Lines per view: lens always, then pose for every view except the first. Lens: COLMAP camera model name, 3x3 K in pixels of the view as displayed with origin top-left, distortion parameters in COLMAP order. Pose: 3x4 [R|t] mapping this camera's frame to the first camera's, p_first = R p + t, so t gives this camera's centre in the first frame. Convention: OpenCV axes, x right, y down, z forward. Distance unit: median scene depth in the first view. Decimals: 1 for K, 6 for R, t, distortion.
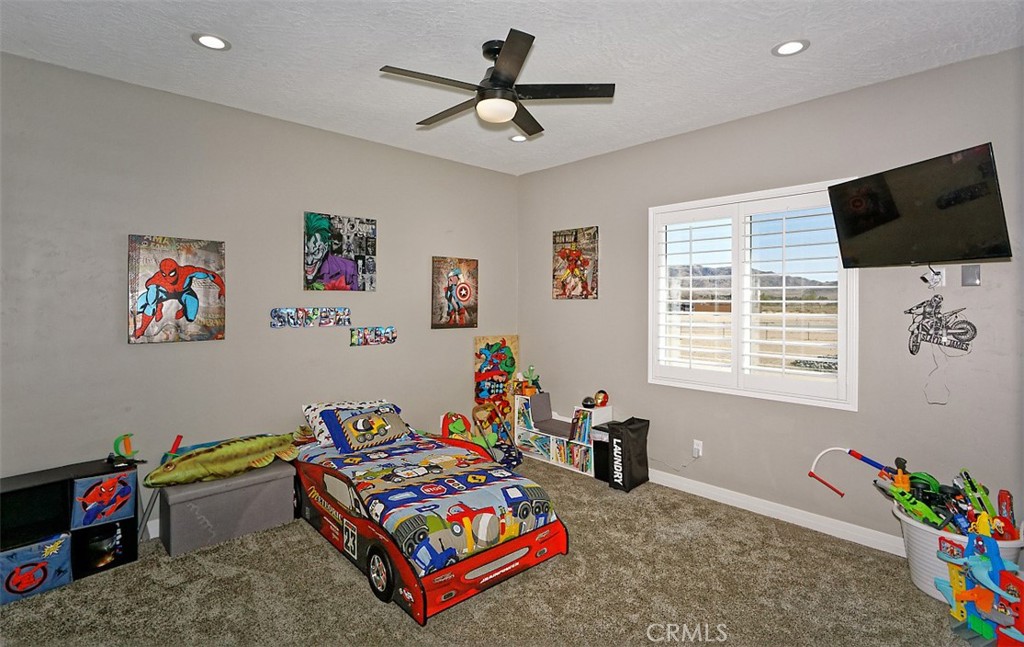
lens RADIAL K [[509.2, 0, 511.8], [0, 509.2, 301.6], [0, 0, 1]] dist [-0.001891, 0.000016]
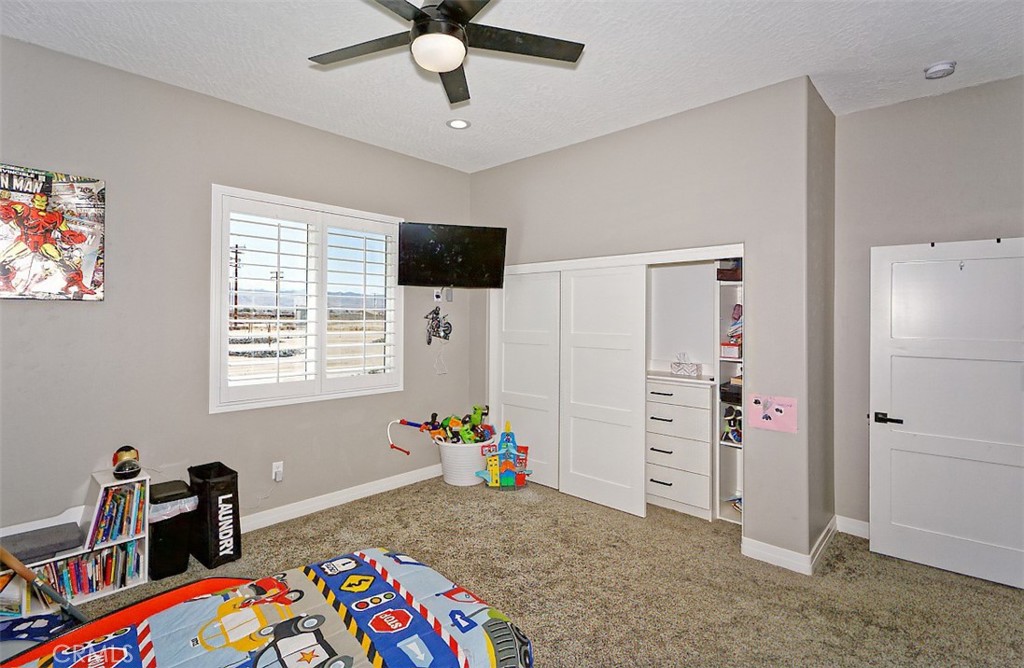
lens RADIAL K [[483.8, 0, 511.7], [0, 483.8, 315.5], [0, 0, 1]] dist [0.000977, 0.000384]
pose [[-0.072393, -0.000711, 0.997376, -0.633029], [-0.008150, 0.999967, 0.000122, 0.011644], [-0.997343, -0.008120, -0.072397, 0.790179]]
